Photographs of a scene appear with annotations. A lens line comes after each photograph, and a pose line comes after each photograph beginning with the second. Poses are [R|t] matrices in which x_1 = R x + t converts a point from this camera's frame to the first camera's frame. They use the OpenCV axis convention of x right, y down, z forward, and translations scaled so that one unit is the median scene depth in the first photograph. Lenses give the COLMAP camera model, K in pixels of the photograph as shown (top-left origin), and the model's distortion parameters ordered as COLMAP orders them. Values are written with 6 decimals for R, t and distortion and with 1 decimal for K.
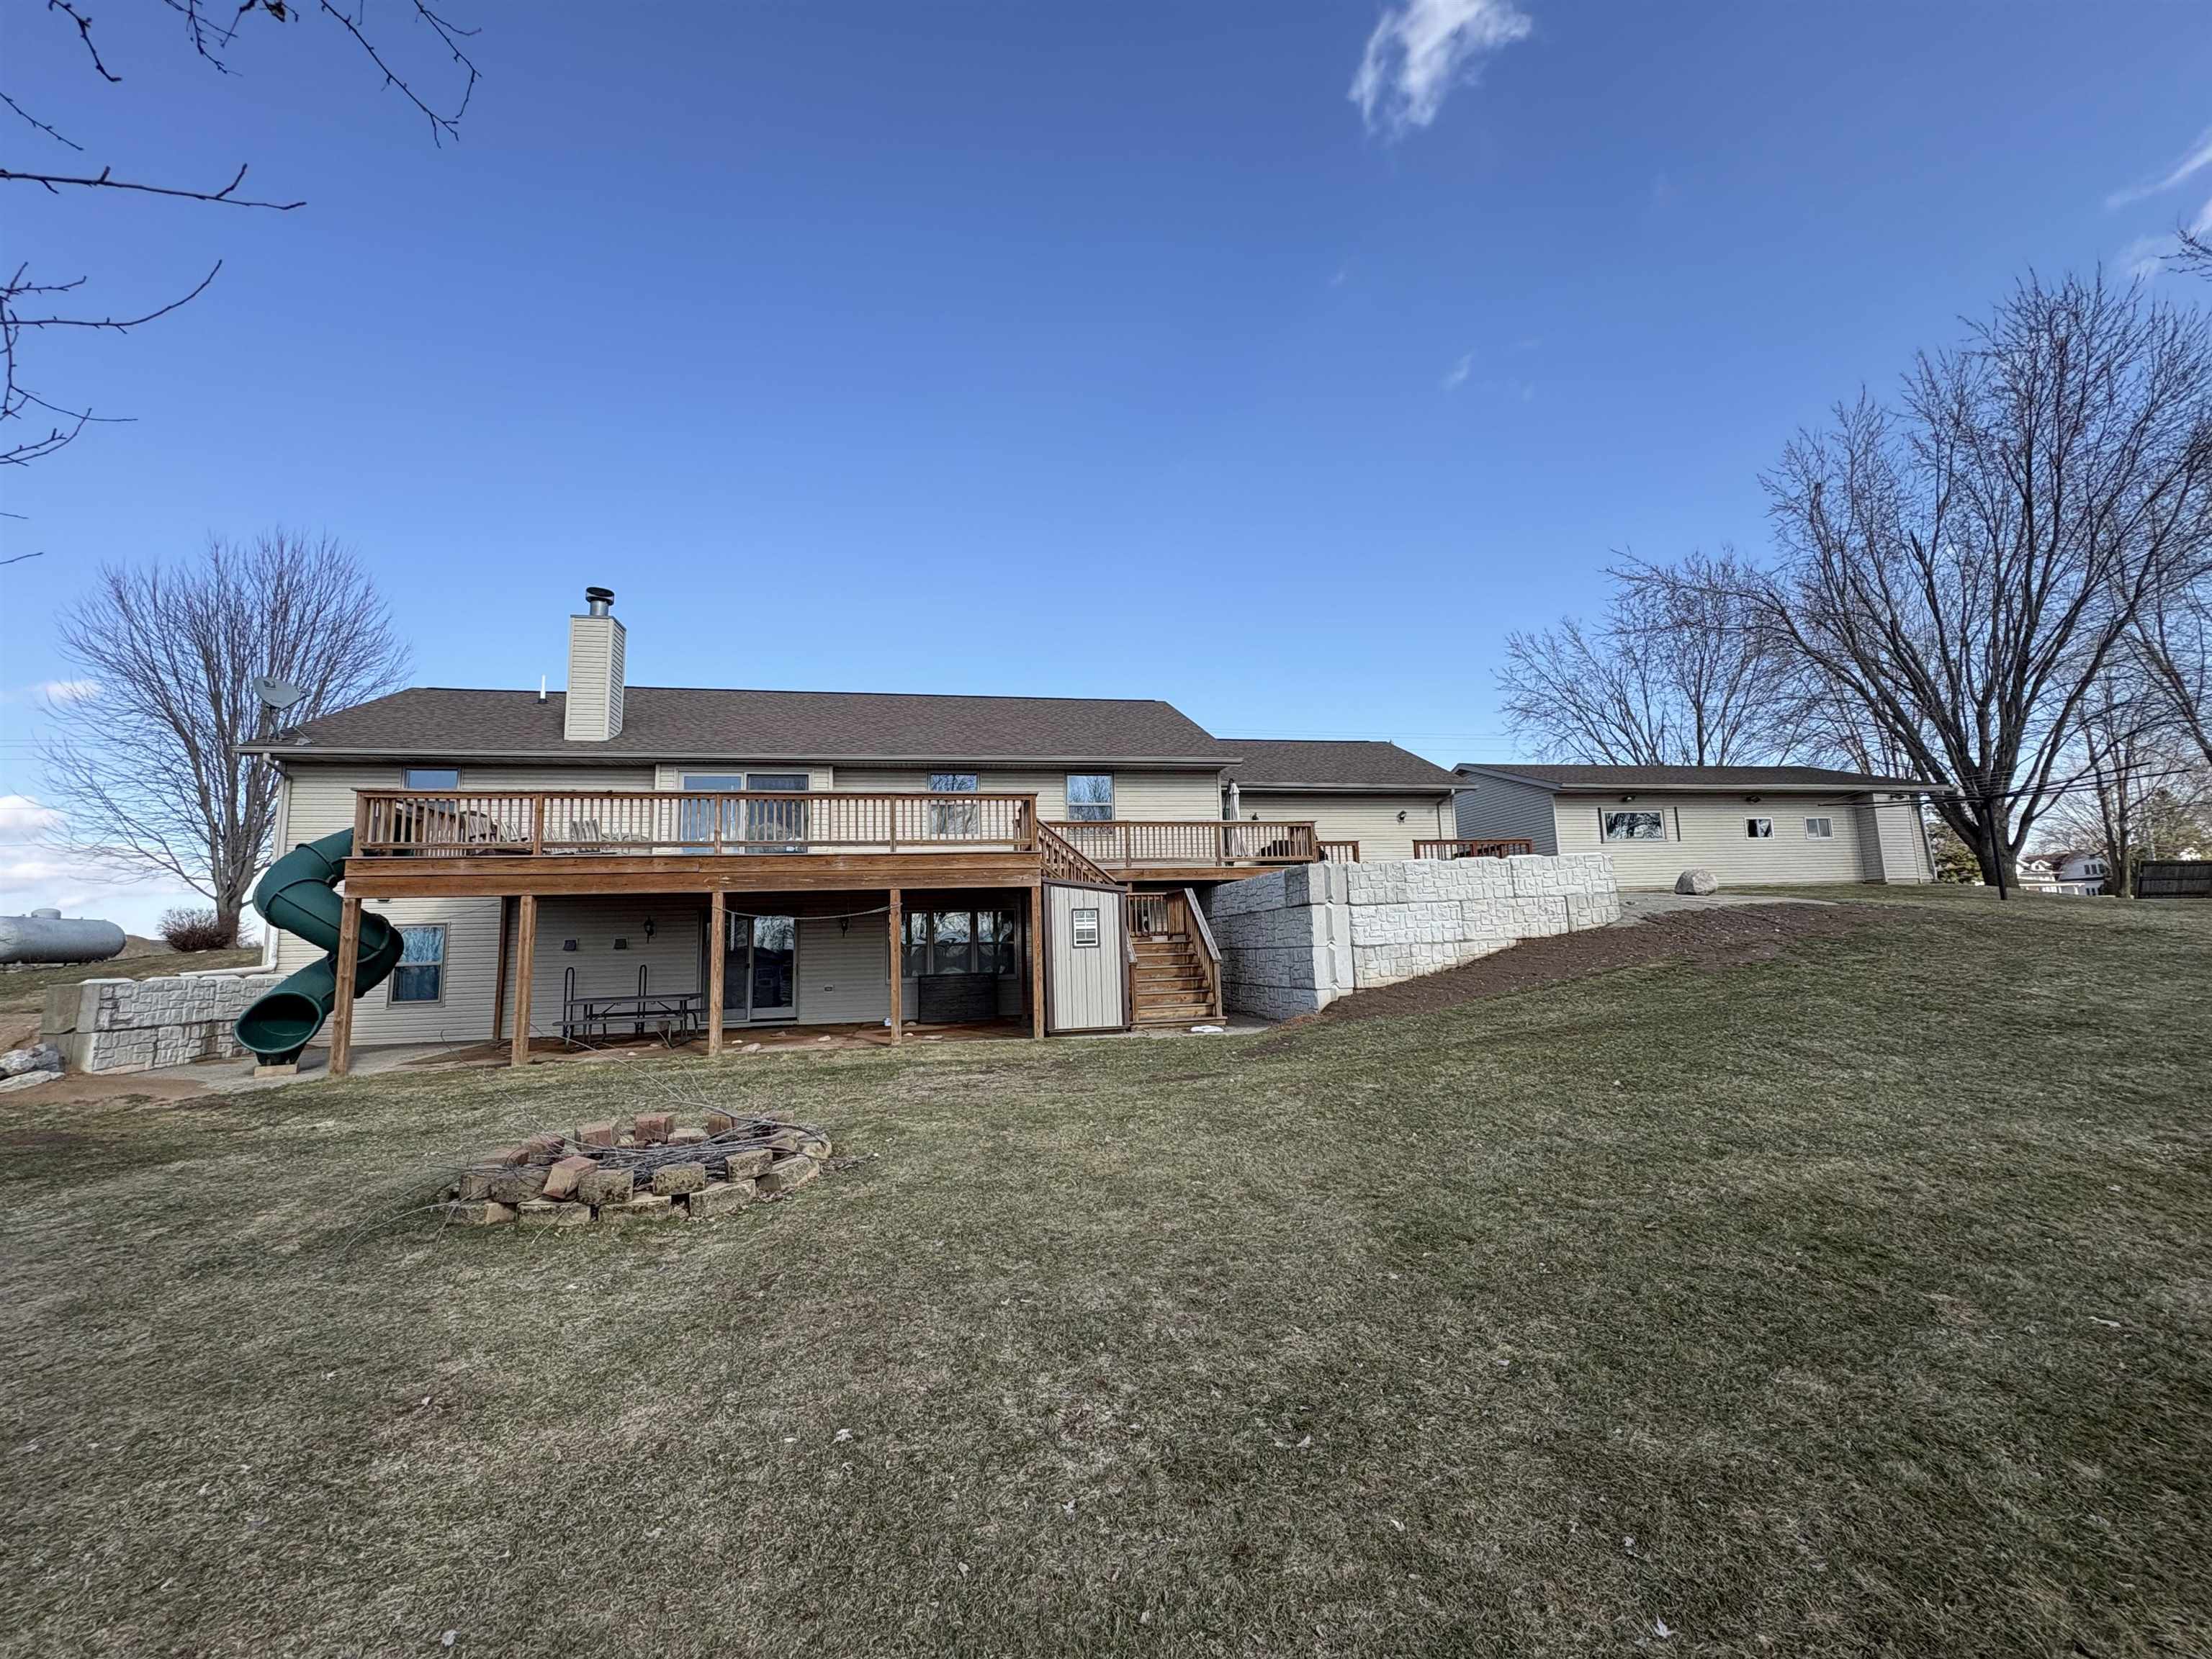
lens RADIAL K [[905.9, 0, 1106.0], [0, 905.9, 824.3], [0, 0, 1]] dist [0.000572, 0.000246]
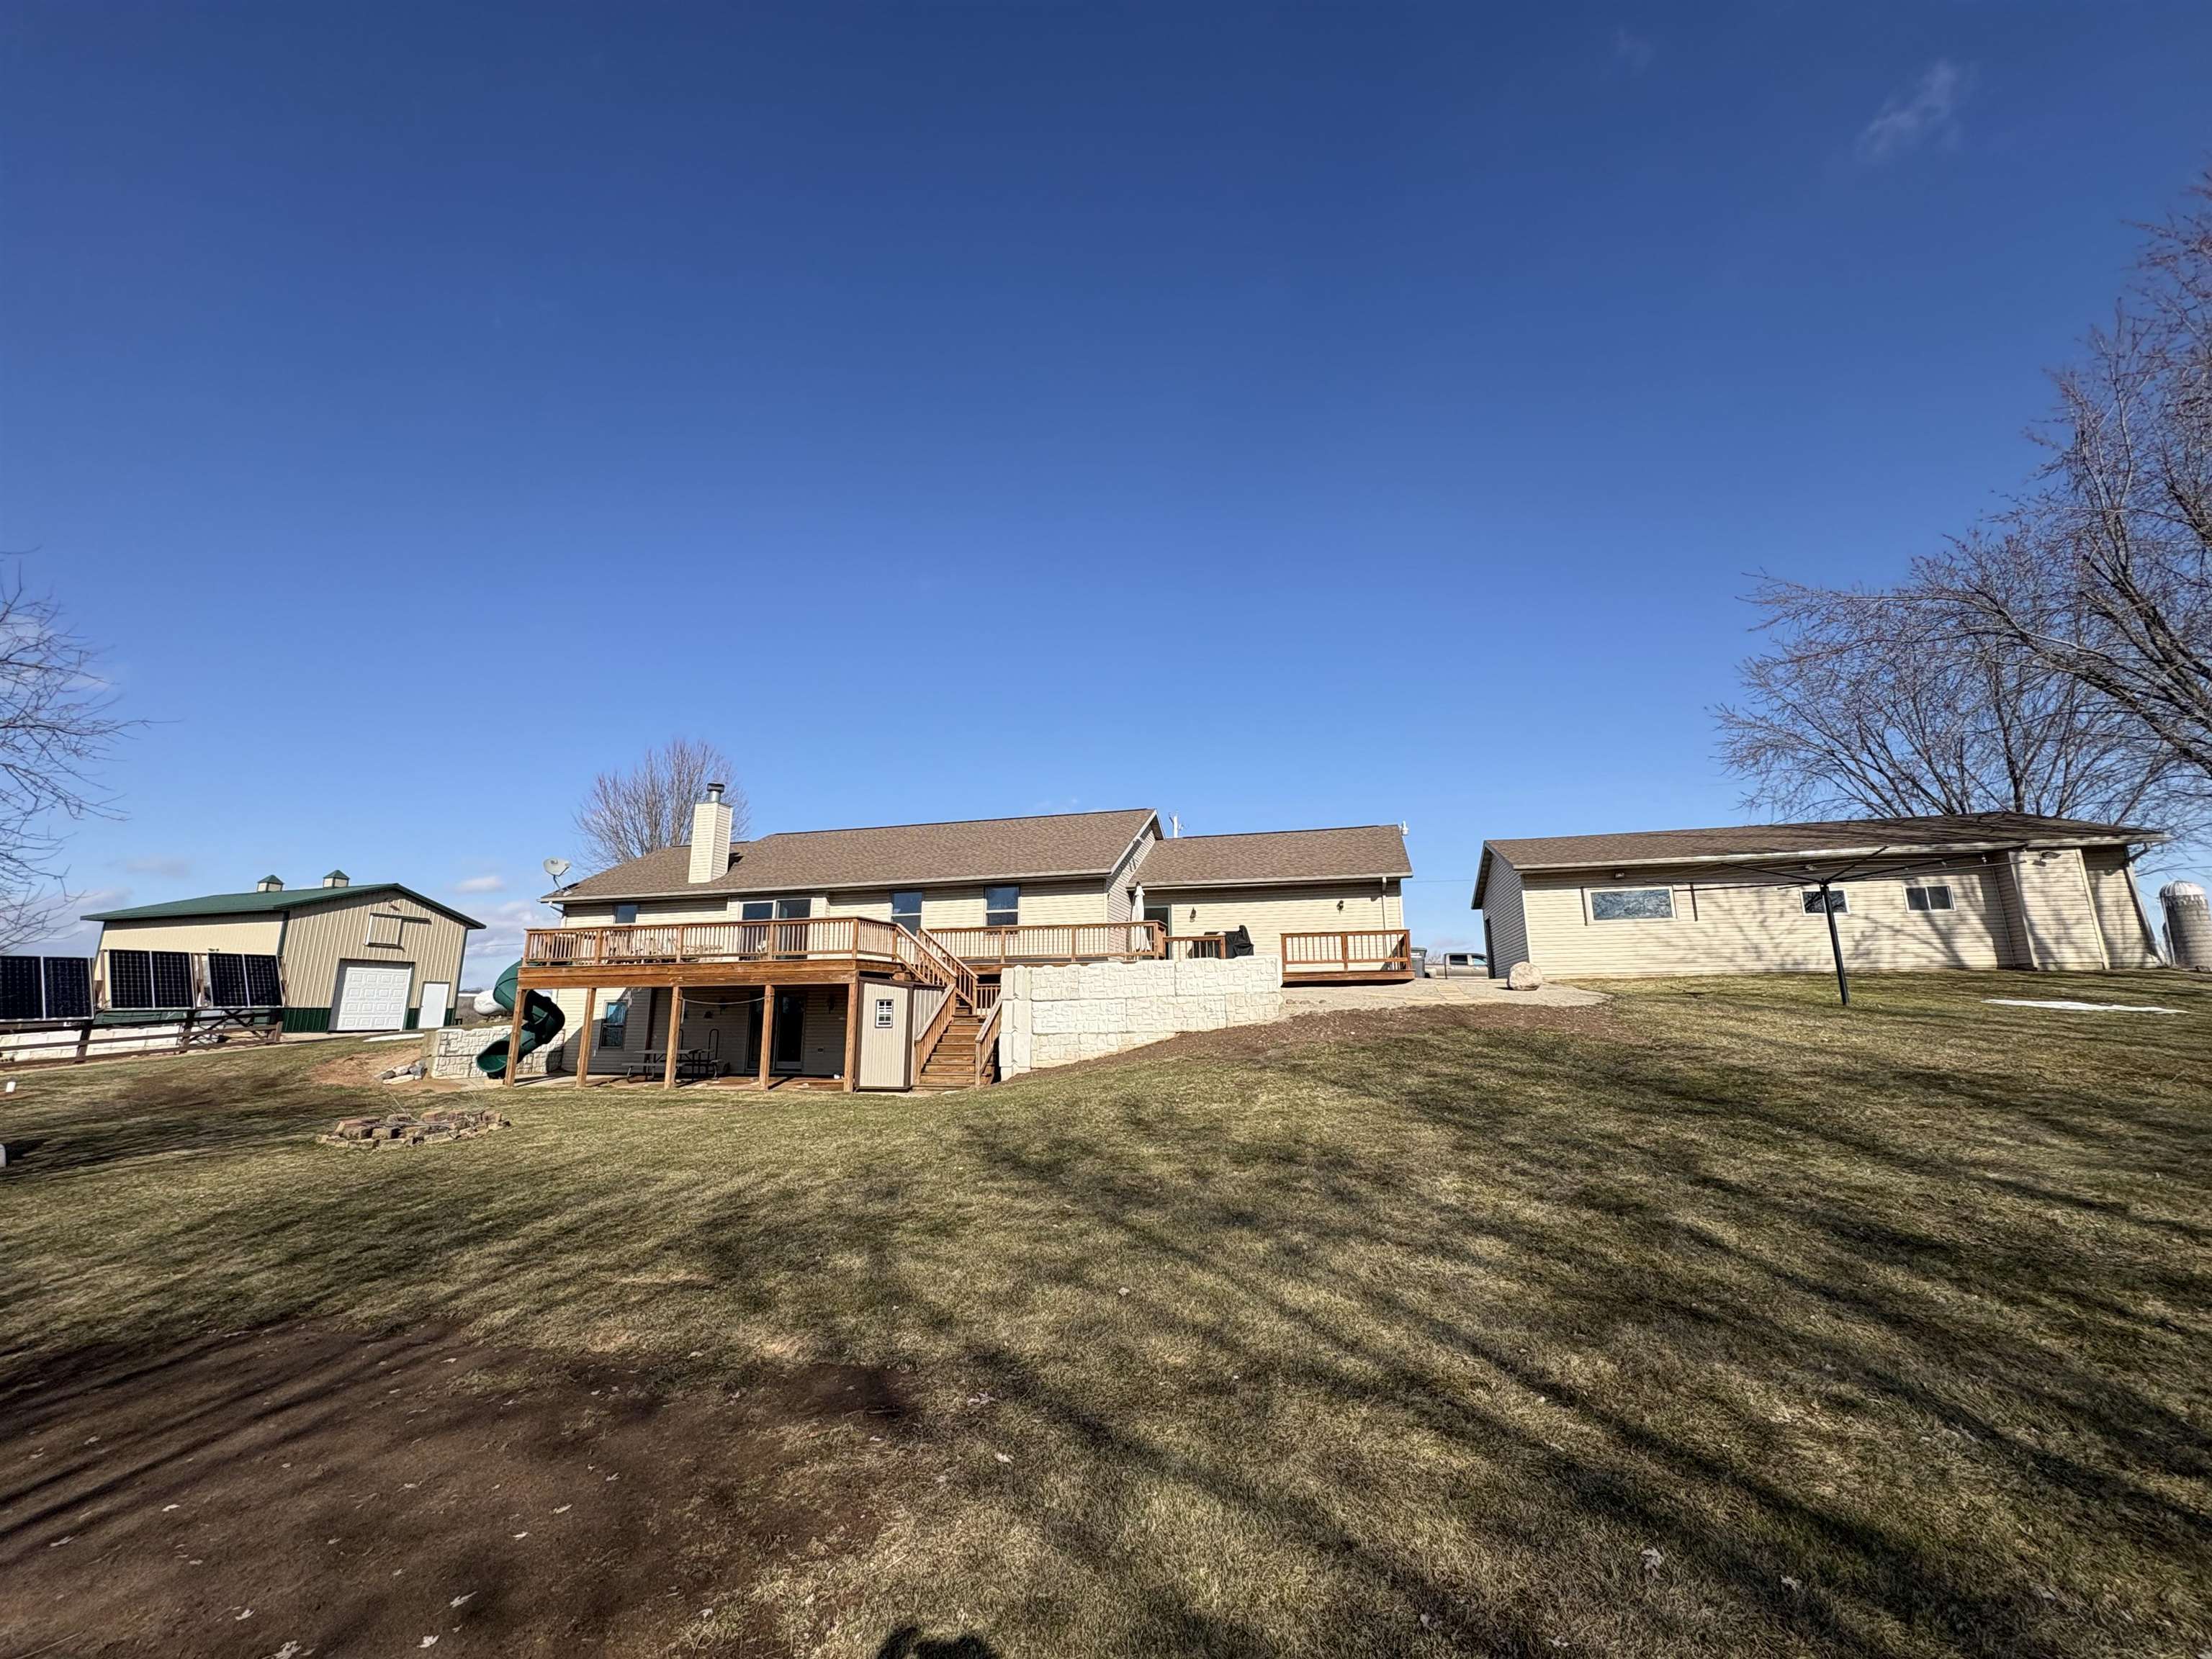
lens RADIAL K [[905.9, 0, 1088.1], [0, 905.9, 825.1], [0, 0, 1]] dist [0.000572, 0.000246]
pose [[0.882603, -0.072257, -0.464533, 0.915300], [0.041991, 0.996285, -0.075188, -0.055939], [0.468240, 0.046855, 0.882358, -0.091194]]
